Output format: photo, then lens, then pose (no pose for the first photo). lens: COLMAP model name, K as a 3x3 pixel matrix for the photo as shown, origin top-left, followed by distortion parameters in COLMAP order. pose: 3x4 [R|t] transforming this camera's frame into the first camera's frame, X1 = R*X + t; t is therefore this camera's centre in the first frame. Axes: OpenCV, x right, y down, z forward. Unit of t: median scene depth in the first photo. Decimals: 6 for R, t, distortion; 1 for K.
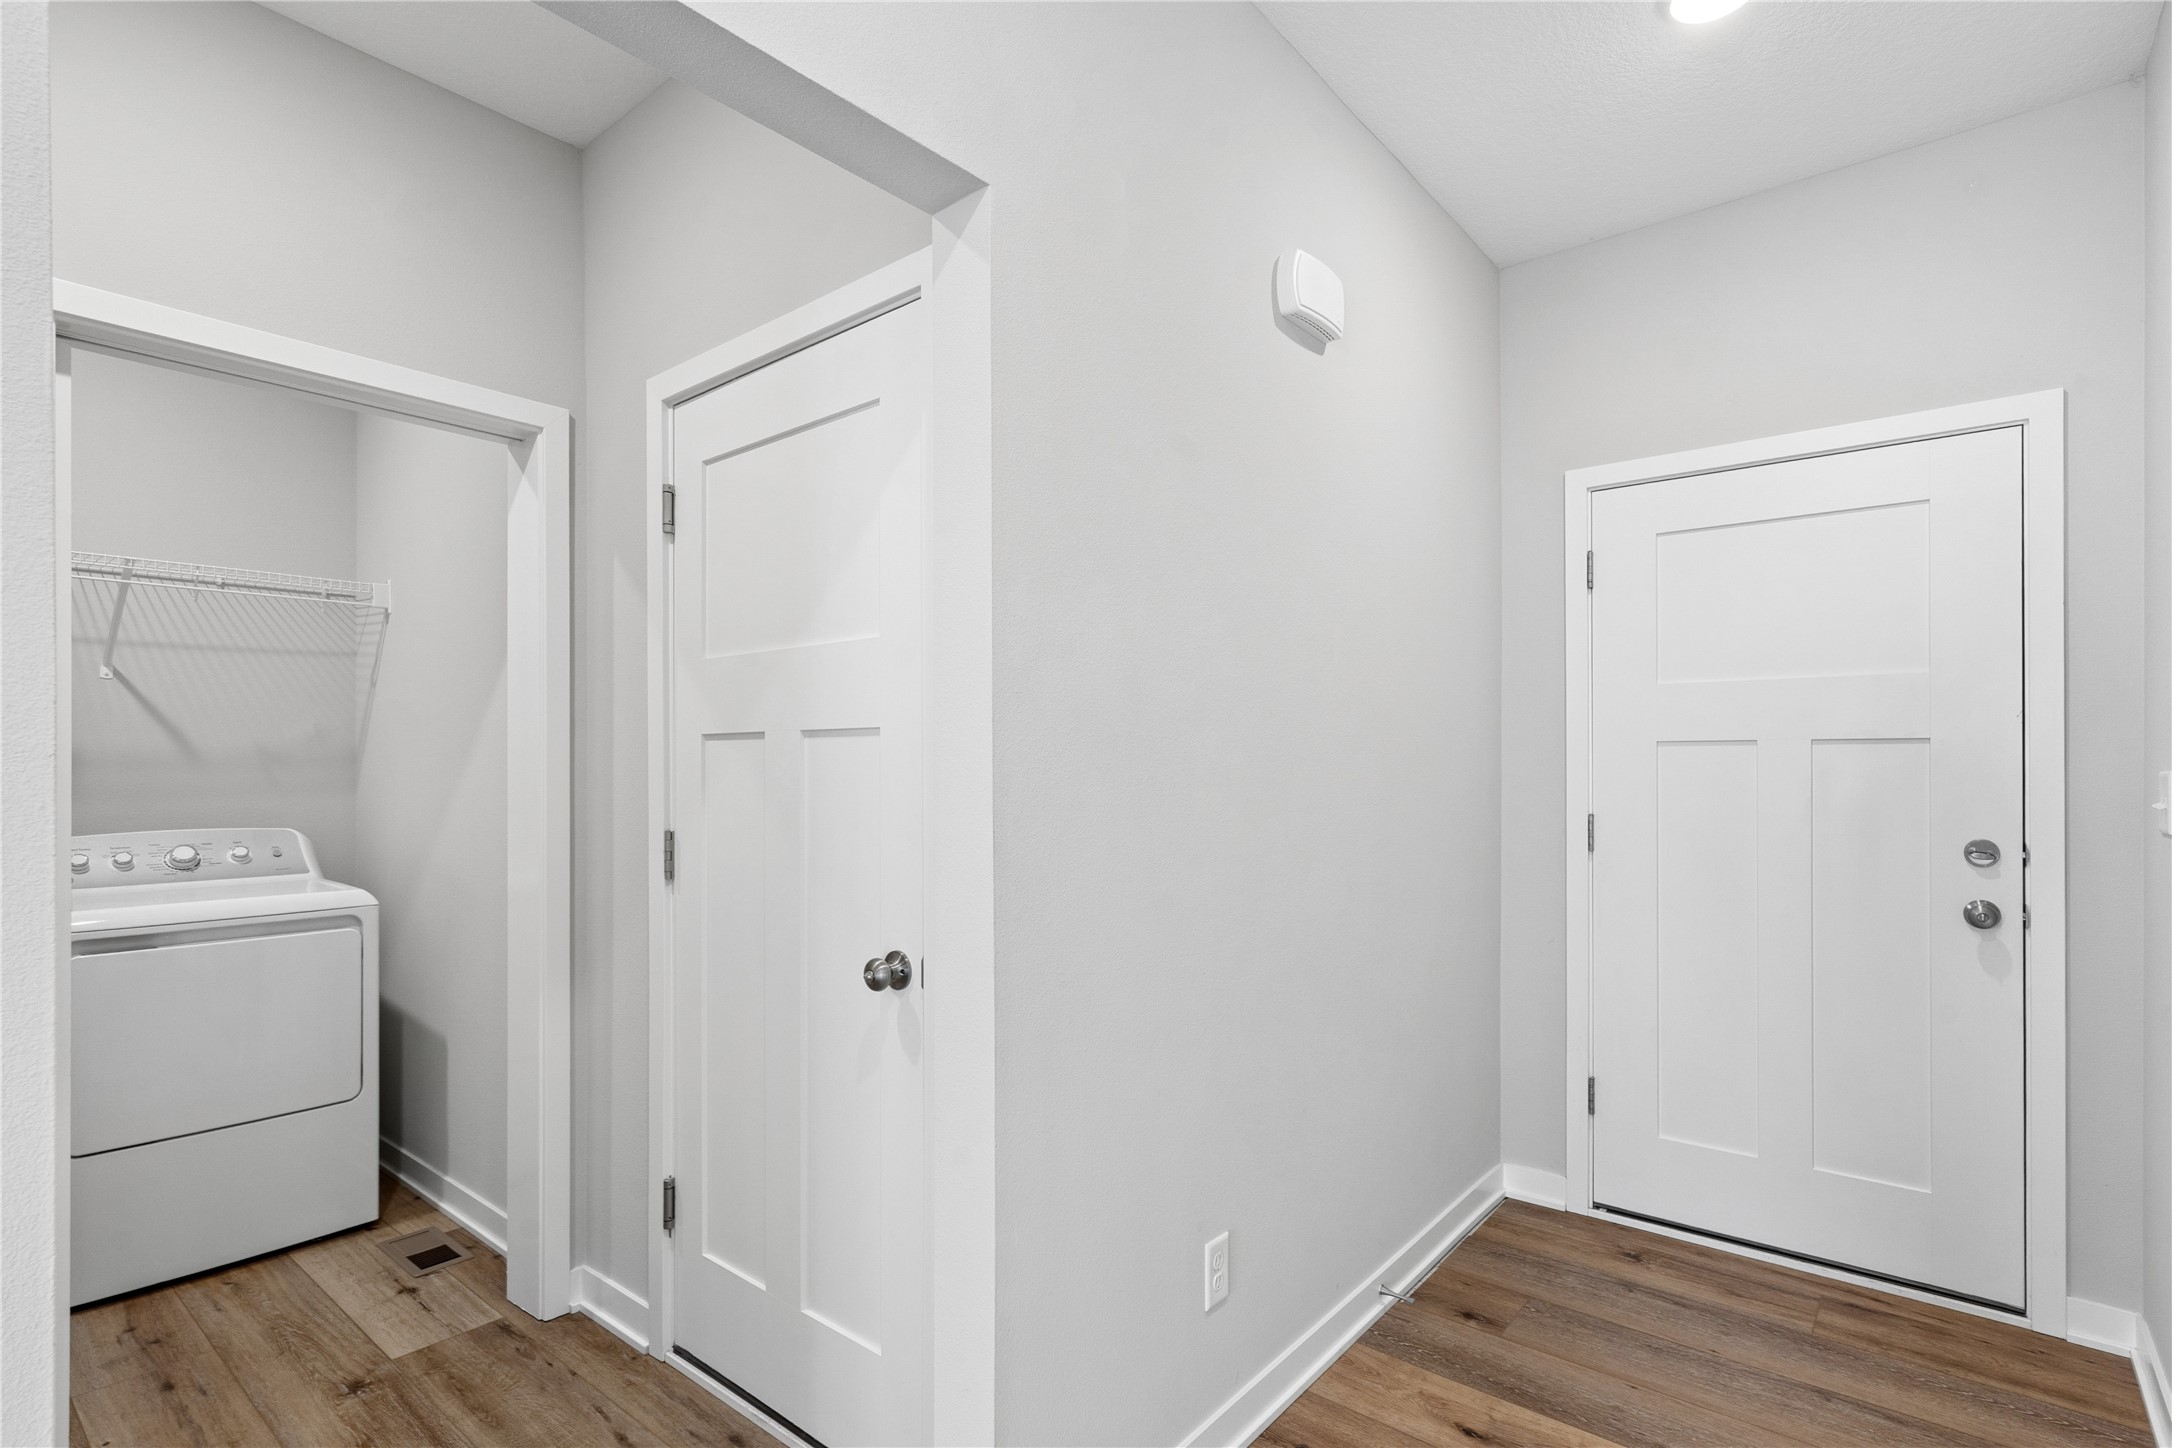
lens RADIAL K [[1047.0, 0, 1087.8], [0, 1047.0, 727.4], [0, 0, 1]] dist [0.002260, -0.000253]
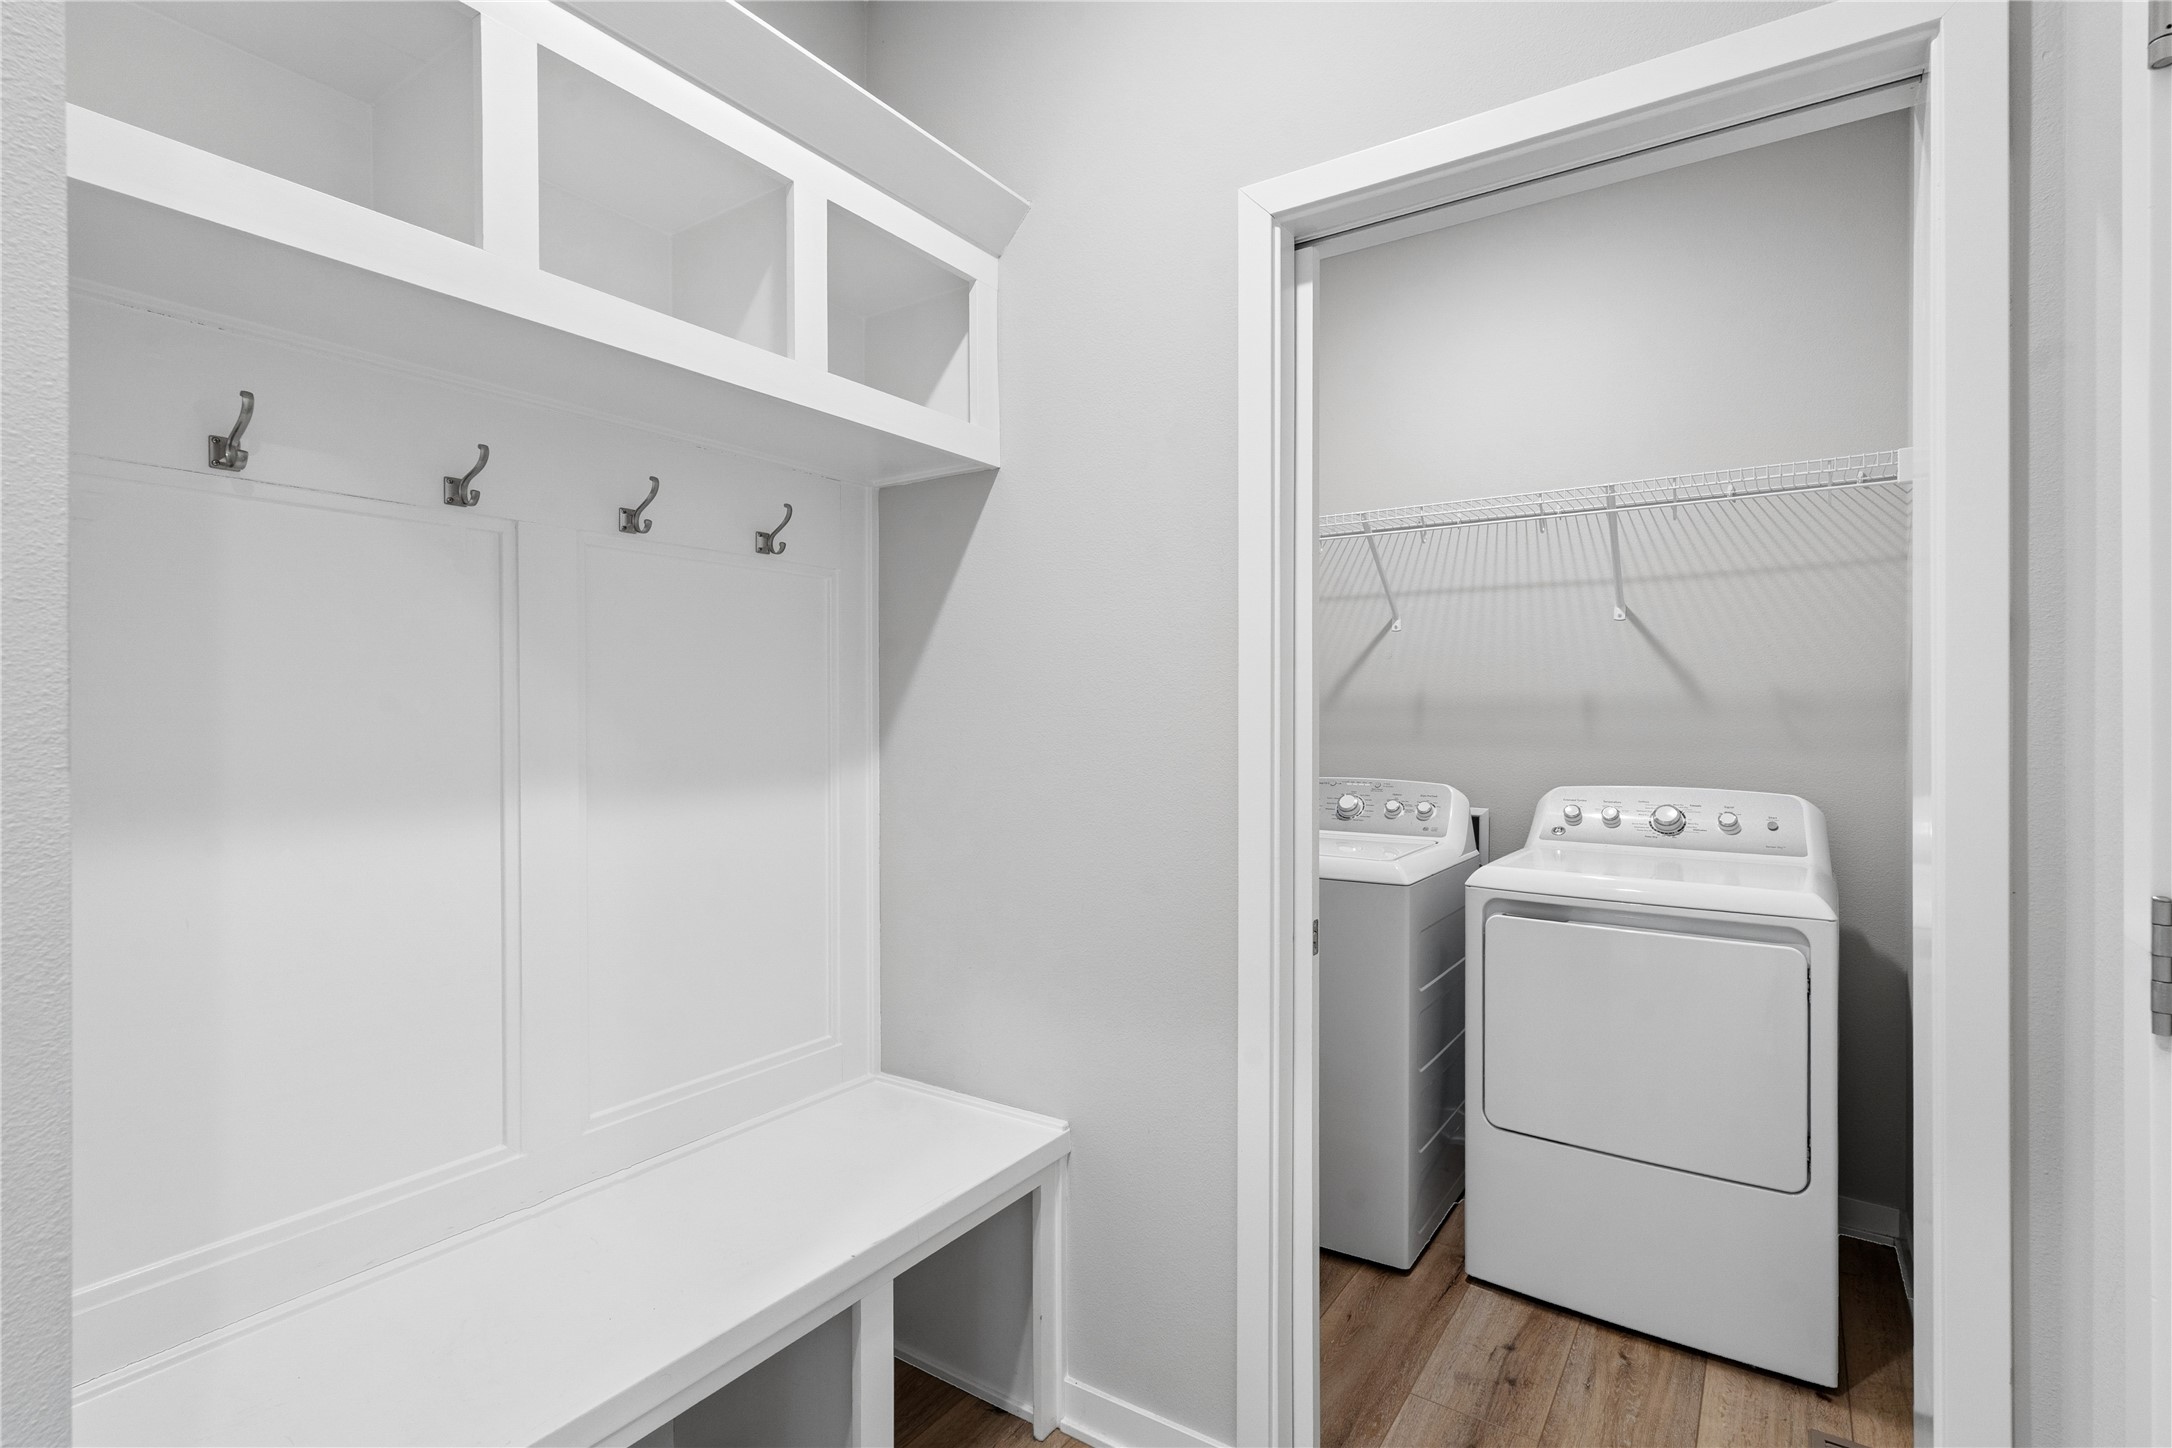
lens RADIAL K [[1031.5, 0, 1087.6], [0, 1031.5, 718.8], [0, 0, 1]] dist [0.000208, 0.000186]
pose [[0.100112, 0.008019, -0.994944, -0.064941], [0.033352, 0.999379, 0.011411, 0.015901], [0.994417, -0.034326, 0.099782, 0.442768]]
